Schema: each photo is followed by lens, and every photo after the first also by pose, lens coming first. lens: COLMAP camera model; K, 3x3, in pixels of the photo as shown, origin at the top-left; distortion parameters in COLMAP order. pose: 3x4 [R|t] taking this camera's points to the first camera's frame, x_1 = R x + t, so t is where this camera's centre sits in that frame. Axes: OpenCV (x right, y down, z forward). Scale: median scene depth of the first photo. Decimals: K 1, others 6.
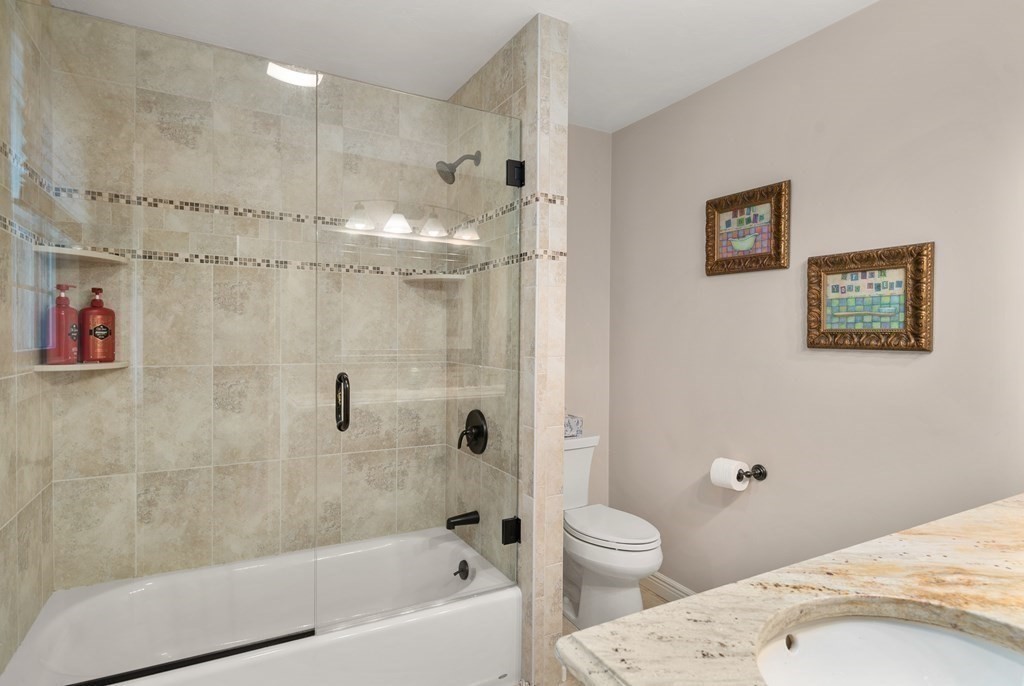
lens RADIAL K [[528.3, 0, 509.1], [0, 528.3, 341.3], [0, 0, 1]] dist [0.004340, 0.000828]
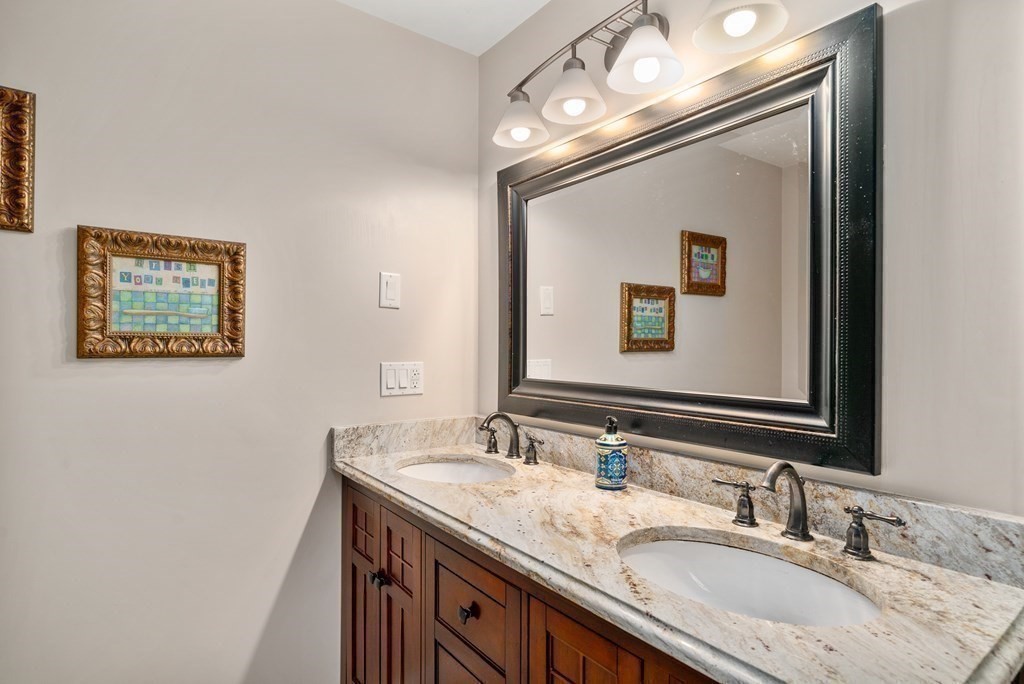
lens RADIAL K [[528.3, 0, 508.1], [0, 528.3, 341.6], [0, 0, 1]] dist [0.004340, 0.000828]
pose [[-0.128954, -0.002566, 0.991647, -0.198782], [0.007230, 0.999968, 0.003527, -0.008023], [-0.991624, 0.007624, -0.128932, 0.597697]]
